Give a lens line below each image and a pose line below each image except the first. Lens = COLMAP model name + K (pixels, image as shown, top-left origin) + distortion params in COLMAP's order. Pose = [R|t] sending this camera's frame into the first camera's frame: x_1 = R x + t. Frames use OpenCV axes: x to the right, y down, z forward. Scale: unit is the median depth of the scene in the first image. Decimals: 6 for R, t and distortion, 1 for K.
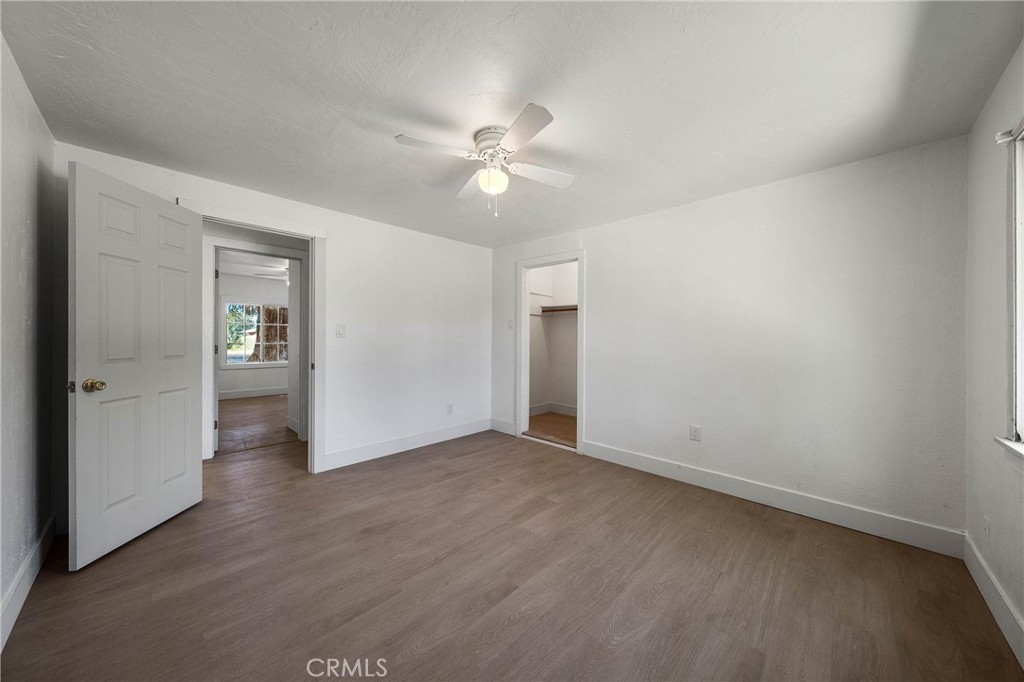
lens RADIAL K [[353.9, 0, 511.5], [0, 353.9, 336.5], [0, 0, 1]] dist [-0.001452, -0.000112]
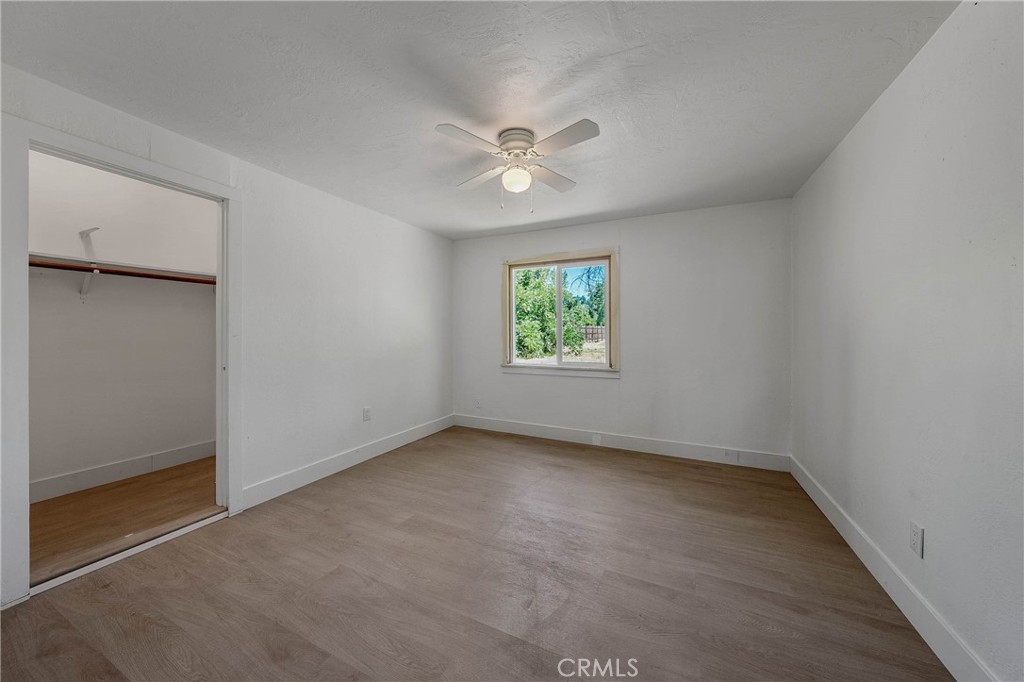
lens RADIAL K [[353.9, 0, 511.5], [0, 353.9, 336.5], [0, 0, 1]] dist [-0.001452, -0.000112]
pose [[-0.316697, -0.023666, 0.948231, -0.686014], [-0.012277, 0.999707, 0.020850, -0.006877], [-0.948447, -0.005038, -0.316895, 0.903797]]
